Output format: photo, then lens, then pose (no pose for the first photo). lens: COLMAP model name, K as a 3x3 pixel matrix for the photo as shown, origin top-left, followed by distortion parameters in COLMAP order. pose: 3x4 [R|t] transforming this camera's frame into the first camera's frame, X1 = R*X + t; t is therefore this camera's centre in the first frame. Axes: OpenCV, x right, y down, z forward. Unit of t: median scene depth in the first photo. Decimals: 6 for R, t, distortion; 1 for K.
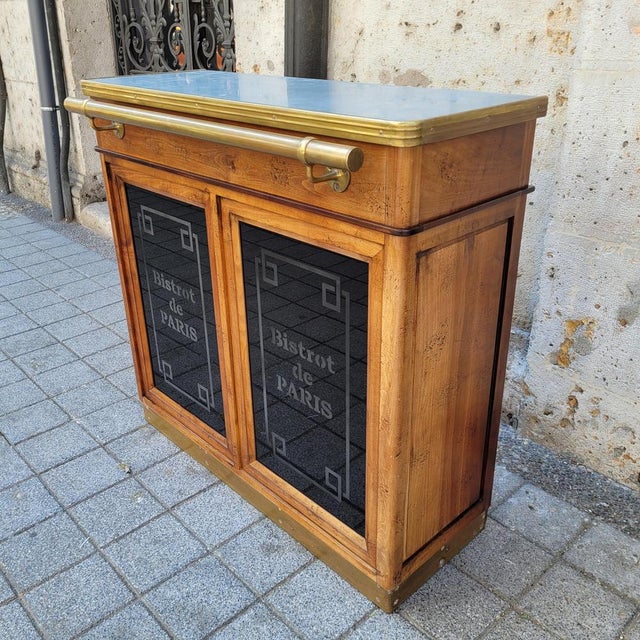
lens RADIAL K [[641.0, 0, 315.7], [0, 641.0, 311.5], [0, 0, 1]] dist [0.030965, 0.000000]
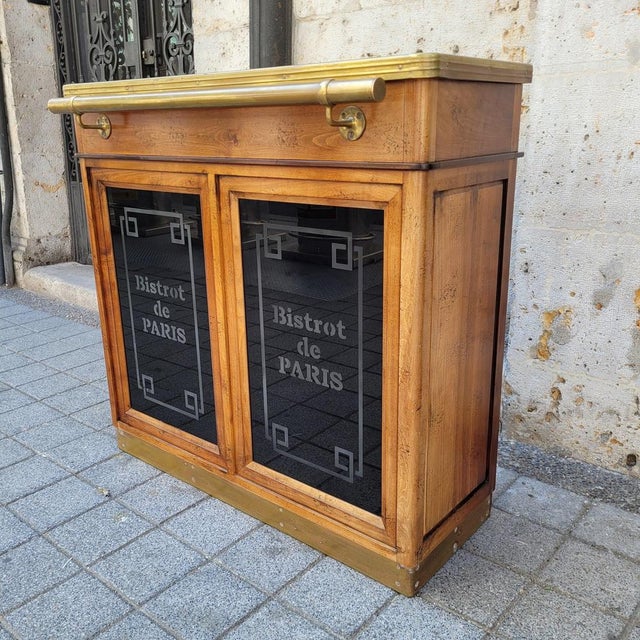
lens RADIAL K [[641.0, 0, 316.7], [0, 641.0, 318.0], [0, 0, 1]] dist [0.030965, 0.000000]
pose [[0.992782, -0.034697, 0.114802, -0.102599], [0.050472, 0.989215, -0.137501, 0.160284], [-0.108793, 0.142302, 0.983826, 0.020485]]
